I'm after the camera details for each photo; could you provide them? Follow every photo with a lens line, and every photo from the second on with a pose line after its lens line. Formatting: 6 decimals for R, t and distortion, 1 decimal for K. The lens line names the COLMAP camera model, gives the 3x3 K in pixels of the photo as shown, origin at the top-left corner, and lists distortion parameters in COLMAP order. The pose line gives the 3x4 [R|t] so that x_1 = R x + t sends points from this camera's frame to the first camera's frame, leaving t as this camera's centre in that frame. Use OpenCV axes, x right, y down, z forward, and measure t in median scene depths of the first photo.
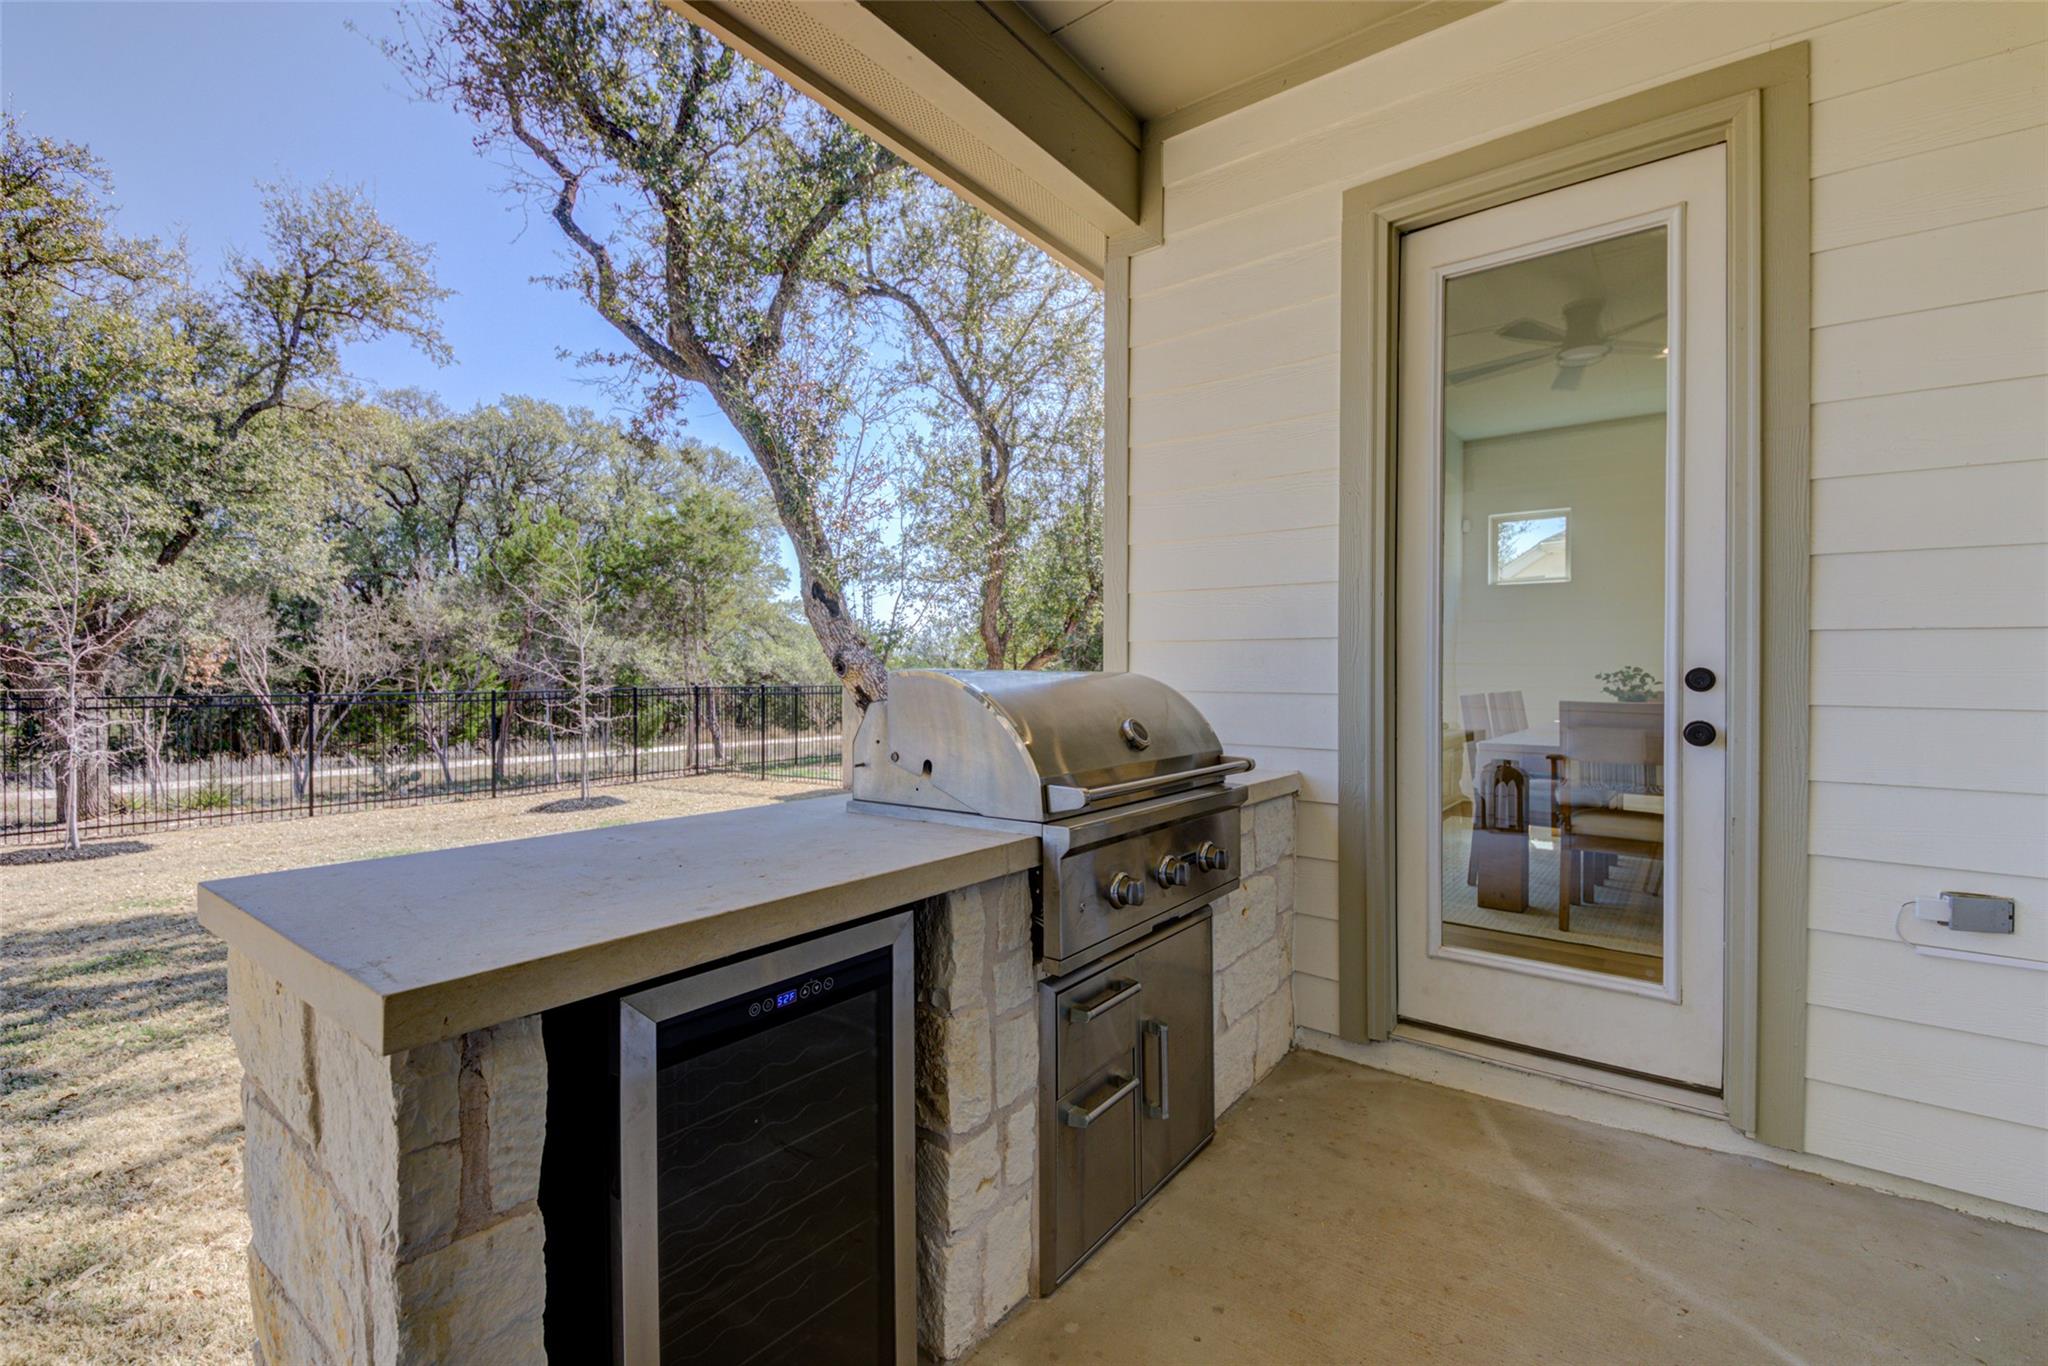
lens RADIAL K [[903.5, 0, 1016.4], [0, 903.5, 683.9], [0, 0, 1]] dist [0.000182, -0.000169]
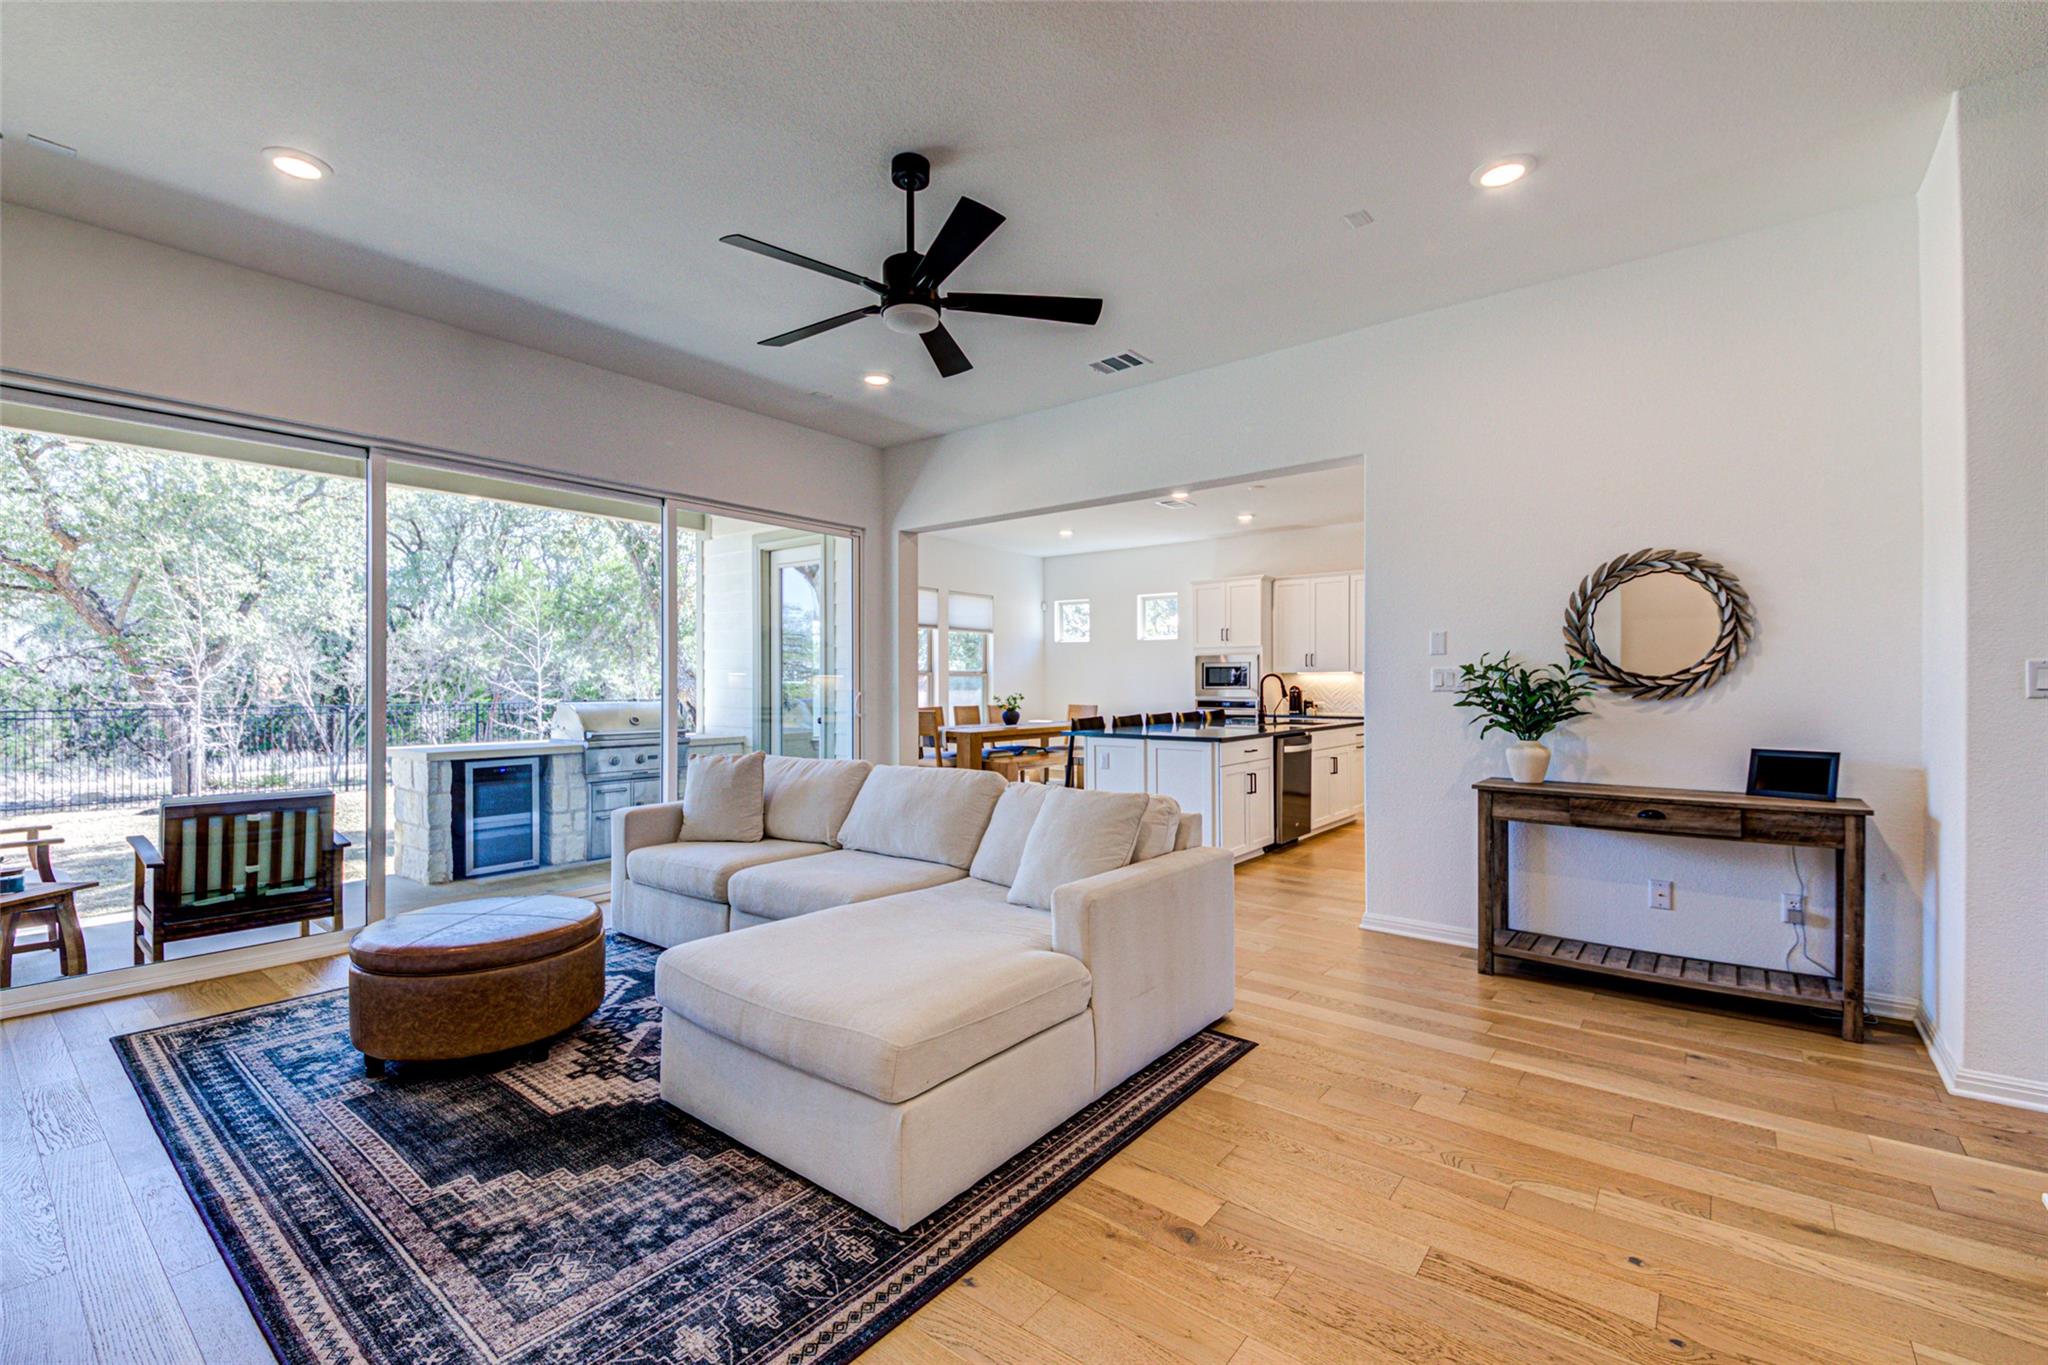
lens RADIAL K [[903.0, 0, 989.6], [0, 903.0, 686.5], [0, 0, 1]] dist [0.022286, -0.000348]
pose [[0.999693, -0.000195, -0.024772, 0.258066], [0.000011, 0.999972, -0.007447, -0.007636], [0.024773, 0.007445, 0.999665, -0.399981]]
